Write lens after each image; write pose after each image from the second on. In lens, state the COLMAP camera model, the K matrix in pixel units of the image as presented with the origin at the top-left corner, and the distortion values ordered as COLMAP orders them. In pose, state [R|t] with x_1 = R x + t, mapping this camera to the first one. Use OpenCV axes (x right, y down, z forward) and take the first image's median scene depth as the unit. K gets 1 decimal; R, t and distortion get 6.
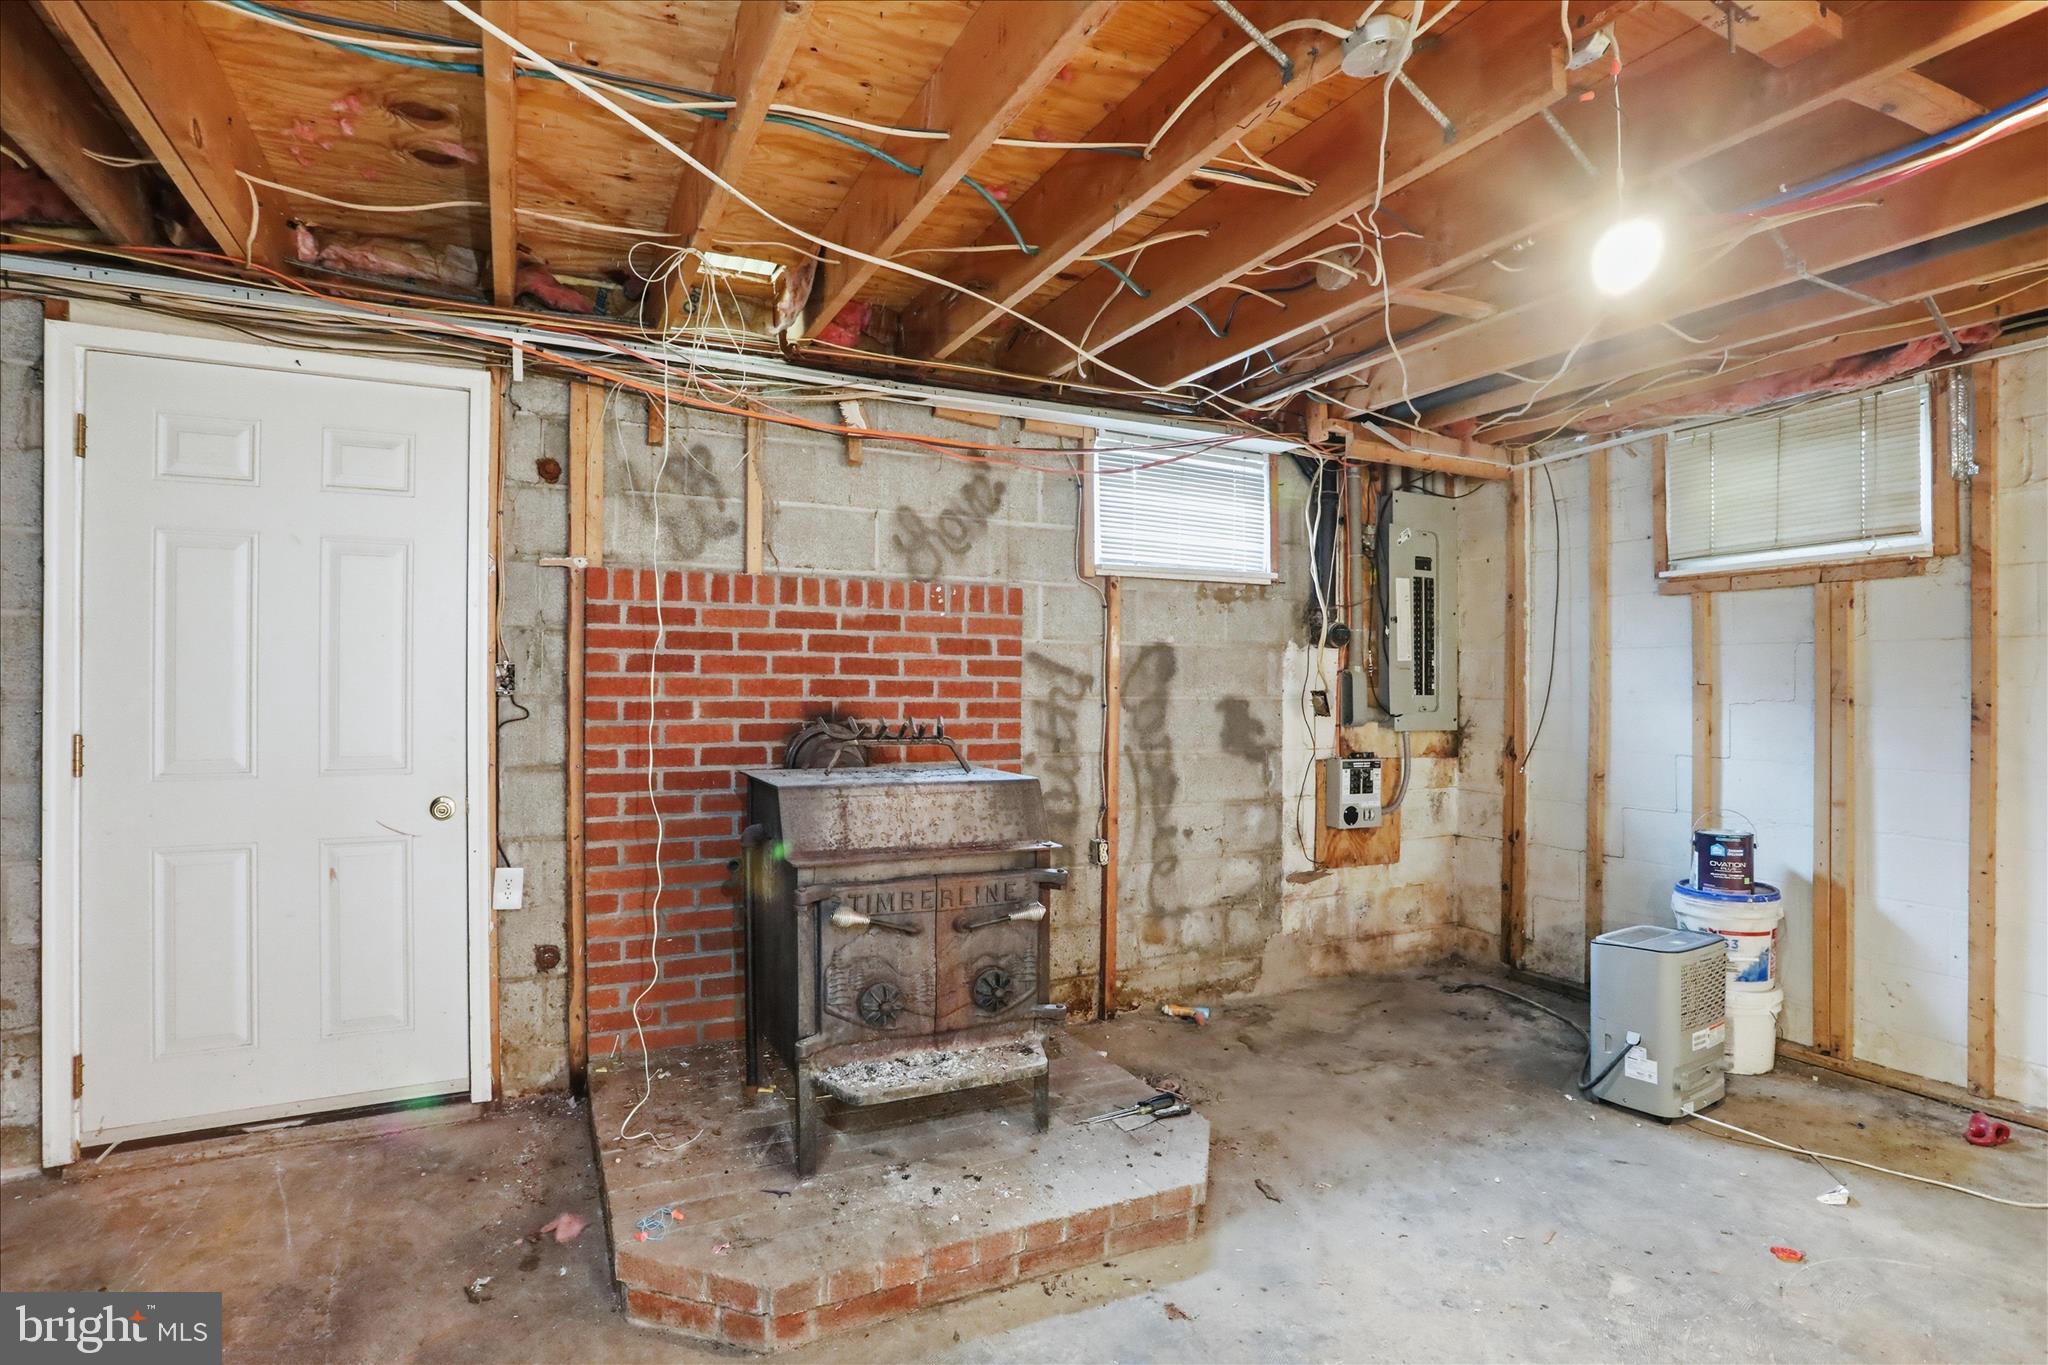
lens RADIAL K [[1037.3, 0, 1014.5], [0, 1037.3, 675.8], [0, 0, 1]] dist [-0.016206, 0.003569]
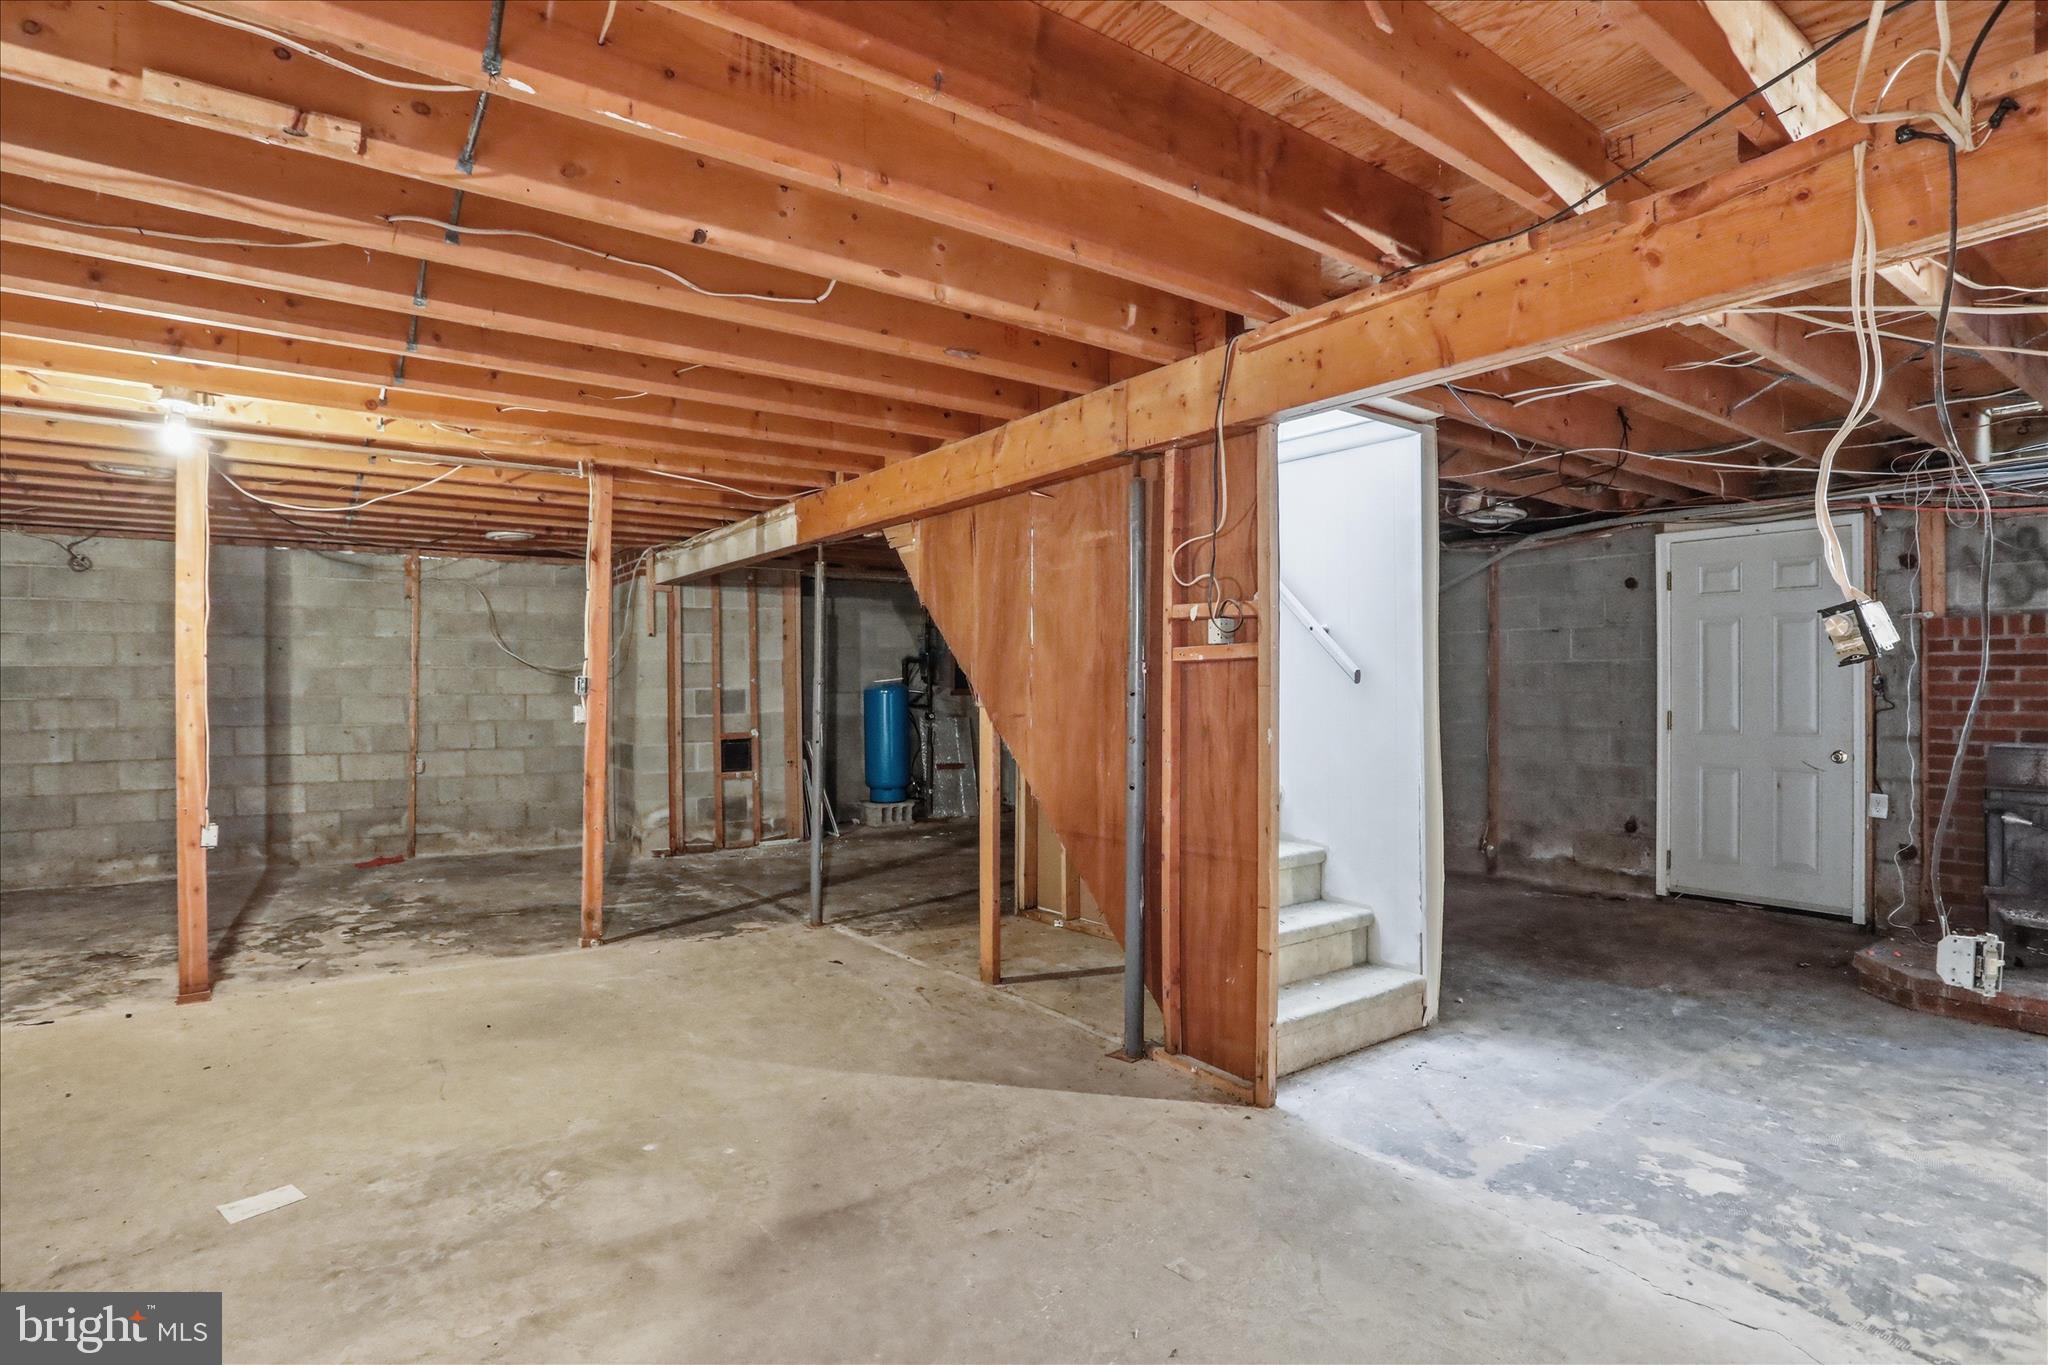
lens RADIAL K [[1037.3, 0, 1017.7], [0, 1037.3, 688.4], [0, 0, 1]] dist [-0.016206, 0.003569]
pose [[0.183018, -0.004176, -0.983101, 0.920809], [0.000036, 0.999991, -0.004241, 0.014368], [0.983110, 0.000741, 0.183016, -0.723669]]
